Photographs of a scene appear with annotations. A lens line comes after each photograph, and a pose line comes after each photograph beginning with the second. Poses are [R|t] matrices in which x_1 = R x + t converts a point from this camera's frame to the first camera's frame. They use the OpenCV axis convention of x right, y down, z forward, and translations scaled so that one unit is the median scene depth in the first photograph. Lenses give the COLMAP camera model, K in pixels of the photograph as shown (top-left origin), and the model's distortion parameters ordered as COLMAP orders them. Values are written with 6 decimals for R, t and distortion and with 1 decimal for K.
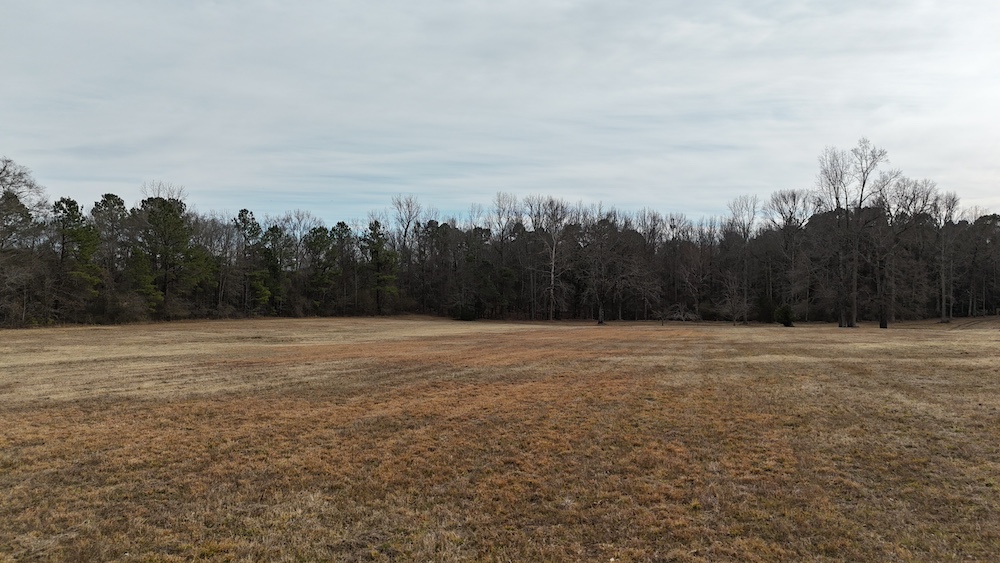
lens RADIAL K [[727.4, 0, 500.0], [0, 727.4, 281.5], [0, 0, 1]] dist [0.079731, -0.073143]
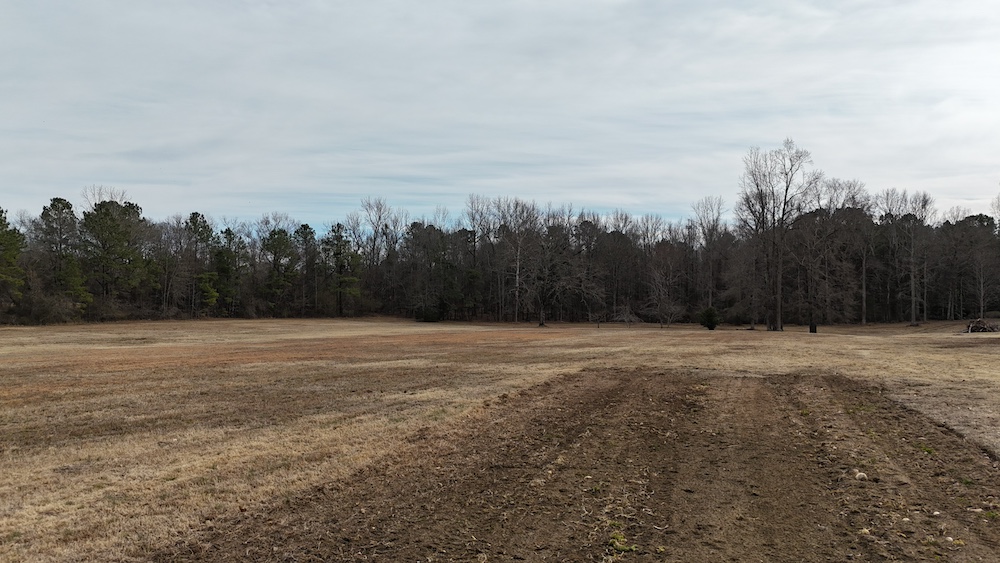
lens RADIAL K [[727.4, 0, 500.0], [0, 727.4, 281.5], [0, 0, 1]] dist [0.079731, -0.073143]
pose [[0.998616, 0.001437, -0.052581, 0.114971], [-0.001445, 0.999999, -0.000123, -0.002530], [0.052581, 0.000199, 0.998617, 0.001653]]
